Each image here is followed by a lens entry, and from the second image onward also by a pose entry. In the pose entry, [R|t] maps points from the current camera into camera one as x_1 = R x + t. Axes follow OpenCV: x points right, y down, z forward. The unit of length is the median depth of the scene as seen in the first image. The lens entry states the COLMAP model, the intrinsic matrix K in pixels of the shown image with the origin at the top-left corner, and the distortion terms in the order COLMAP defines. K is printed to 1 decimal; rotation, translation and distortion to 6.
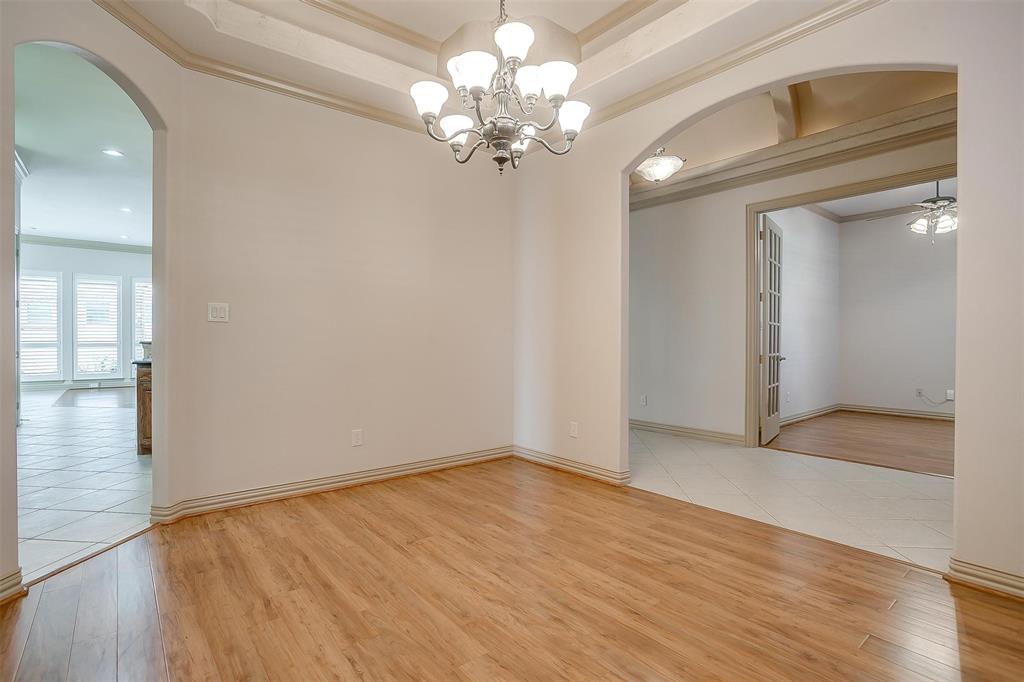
lens RADIAL K [[496.9, 0, 514.9], [0, 496.9, 340.7], [0, 0, 1]] dist [-0.015201, 0.002748]
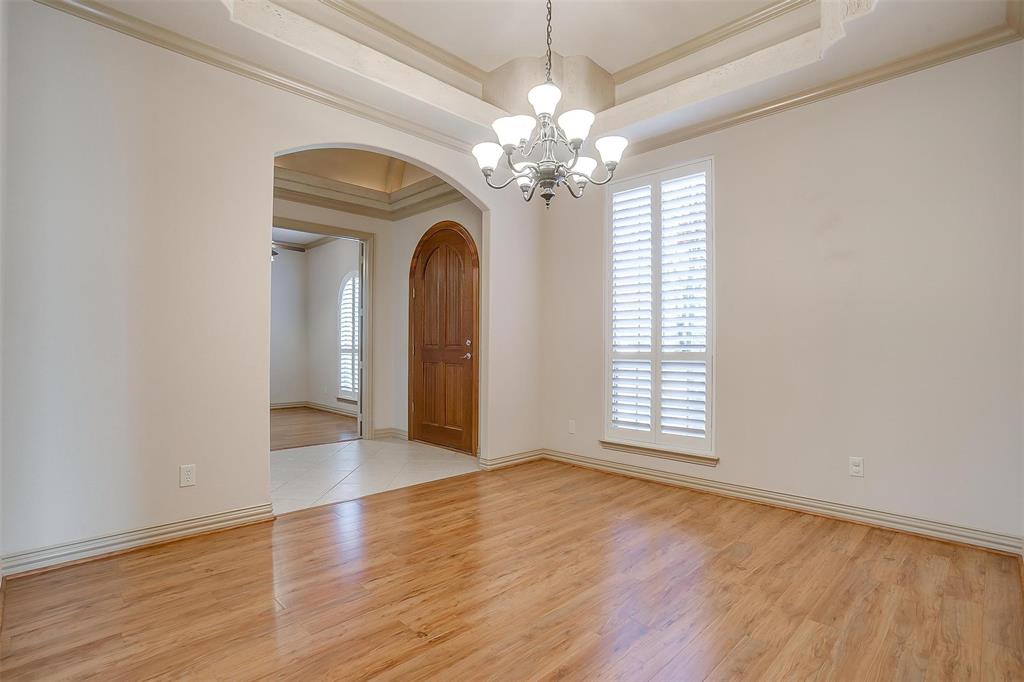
lens RADIAL K [[496.9, 0, 506.6], [0, 496.9, 345.6], [0, 0, 1]] dist [-0.015201, 0.002748]
pose [[-0.096148, 0.006588, 0.995345, -1.104167], [-0.008717, 0.999934, -0.007460, 0.000003], [-0.995329, -0.009393, -0.096084, 1.131319]]
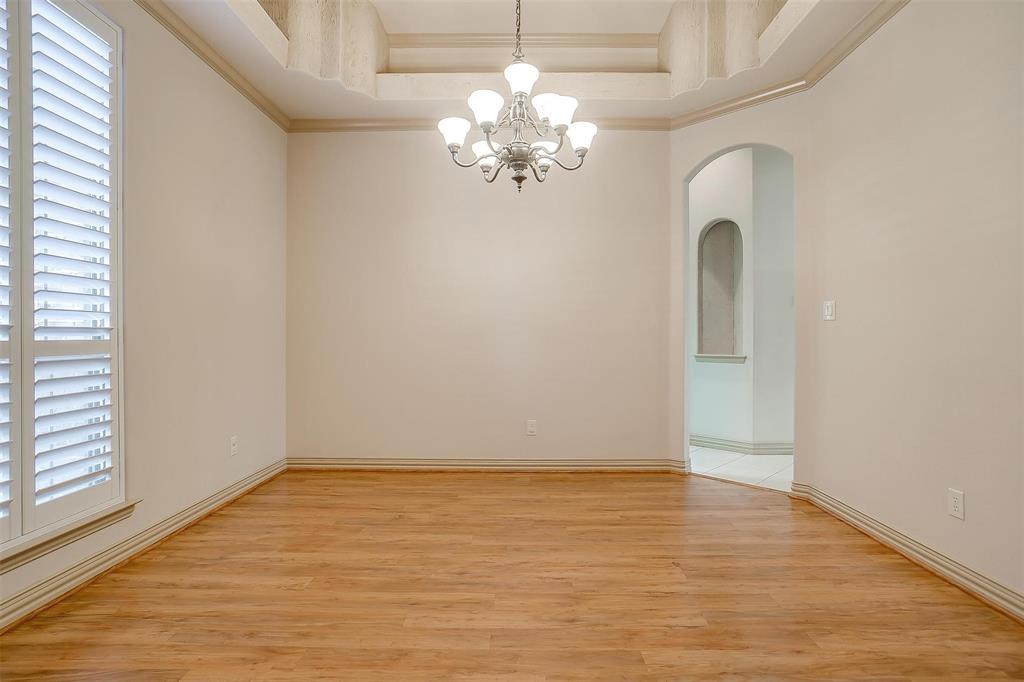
lens RADIAL K [[496.9, 0, 509.1], [0, 496.9, 344.5], [0, 0, 1]] dist [-0.015201, 0.002748]
pose [[-0.657218, 0.006071, -0.753676, 0.784916], [-0.000164, 0.999966, 0.008198, 0.002985], [0.753700, 0.005511, -0.657195, 1.616145]]
